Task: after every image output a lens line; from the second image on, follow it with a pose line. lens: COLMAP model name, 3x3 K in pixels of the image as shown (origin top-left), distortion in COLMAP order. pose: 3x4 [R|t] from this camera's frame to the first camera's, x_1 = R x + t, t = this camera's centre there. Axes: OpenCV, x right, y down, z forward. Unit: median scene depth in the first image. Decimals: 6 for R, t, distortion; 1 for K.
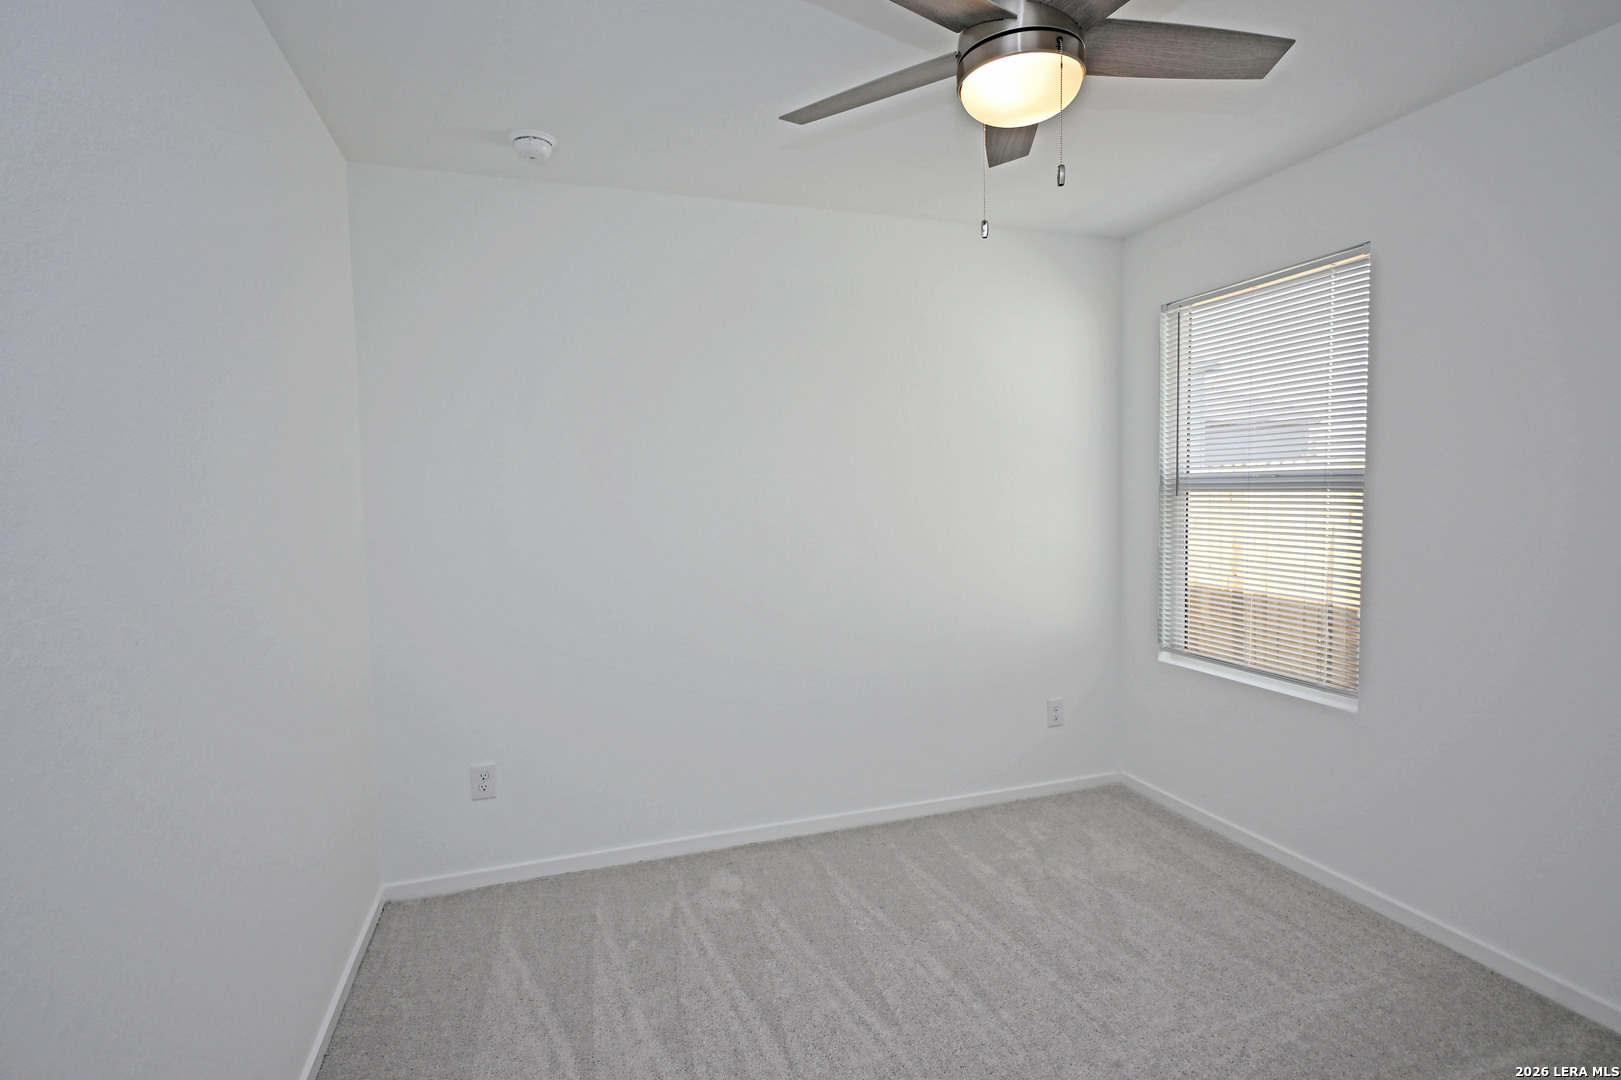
lens RADIAL K [[794.7, 0, 808.9], [0, 794.7, 532.0], [0, 0, 1]] dist [-0.001710, 0.003091]
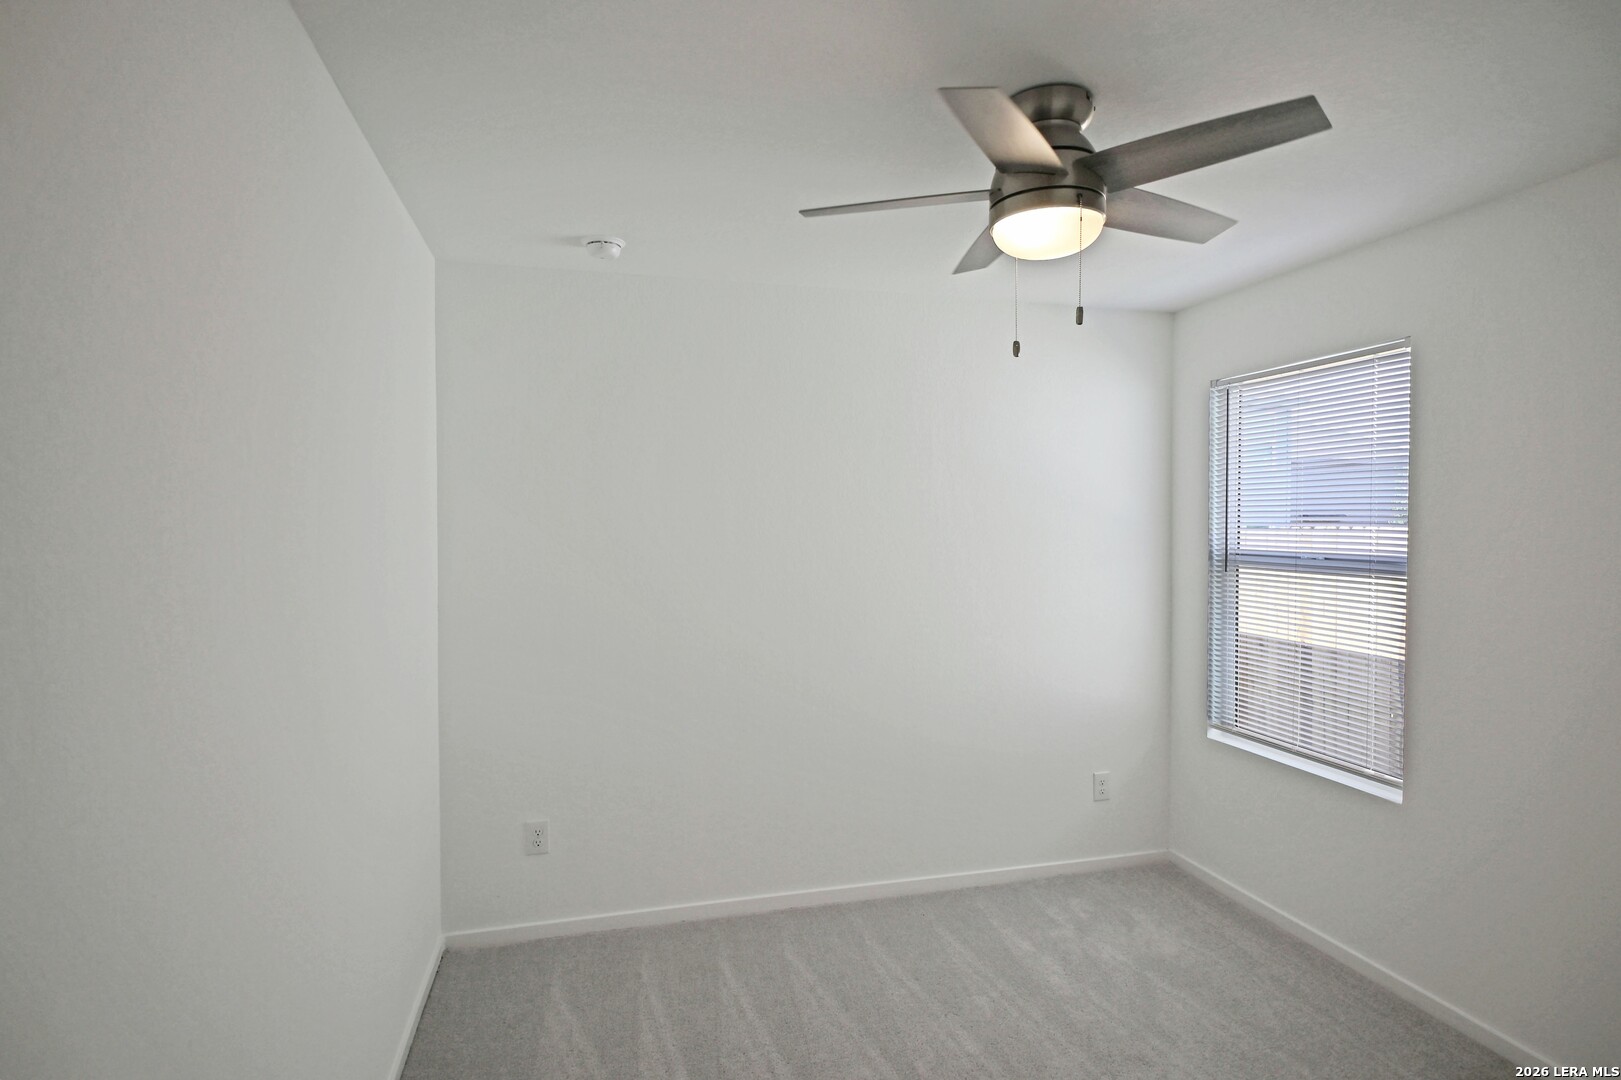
lens RADIAL K [[841.4, 0, 810.5], [0, 841.4, 535.7], [0, 0, 1]] dist [-0.002200, 0.005106]
pose [[0.997932, 0.017895, -0.061738, 0.011377], [-0.020133, 0.999155, -0.035829, -0.054237], [0.061044, 0.036998, 0.997449, -0.105205]]
